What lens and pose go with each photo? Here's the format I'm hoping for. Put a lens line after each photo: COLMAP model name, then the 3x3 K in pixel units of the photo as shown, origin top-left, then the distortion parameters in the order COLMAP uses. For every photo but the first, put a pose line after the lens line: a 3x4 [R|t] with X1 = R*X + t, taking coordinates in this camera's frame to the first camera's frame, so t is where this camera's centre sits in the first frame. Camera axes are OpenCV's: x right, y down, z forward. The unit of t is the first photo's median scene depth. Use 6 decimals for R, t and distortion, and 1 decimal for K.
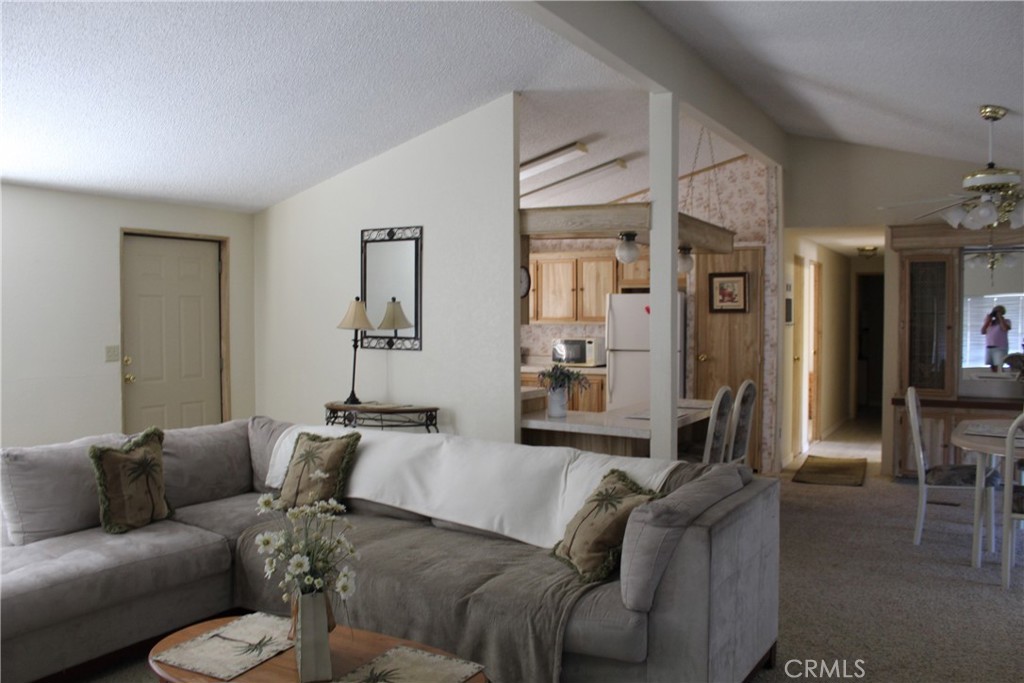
lens RADIAL K [[855.0, 0, 512.0], [0, 855.0, 341.5], [0, 0, 1]] dist [-0.064187, -0.001566]
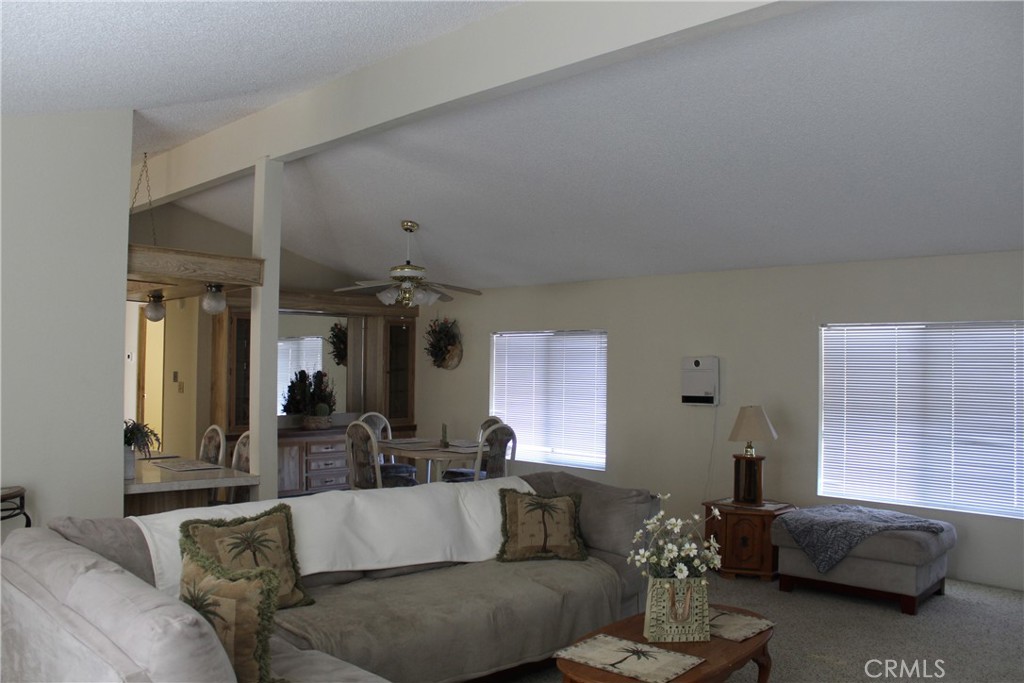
lens RADIAL K [[836.0, 0, 512.0], [0, 836.0, 341.5], [0, 0, 1]] dist [-0.128938, 0.001833]
pose [[0.248941, 0.025260, 0.968189, -0.497918], [0.021069, 0.999282, -0.031489, -0.014977], [-0.968289, 0.028237, 0.248230, 0.295280]]
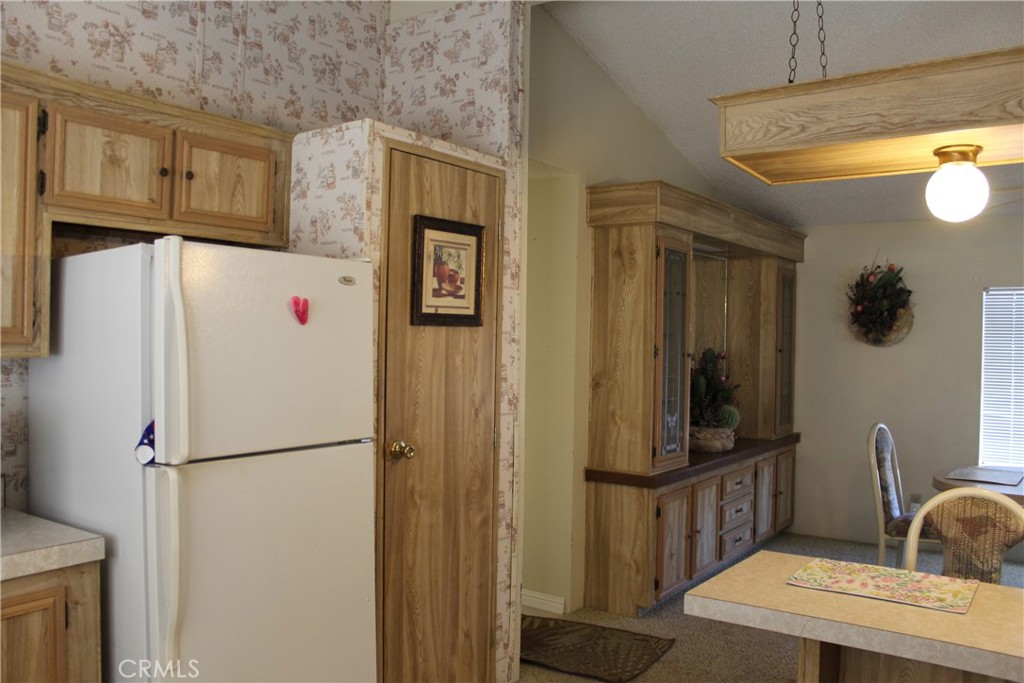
lens RADIAL K [[836.0, 0, 512.0], [0, 836.0, 341.5], [0, 0, 1]] dist [-0.128938, 0.001833]
pose [[0.072225, -0.005019, 0.997376, -0.120768], [0.017851, 0.999834, 0.003739, -0.027359], [-0.997229, 0.017534, 0.072303, 0.953894]]
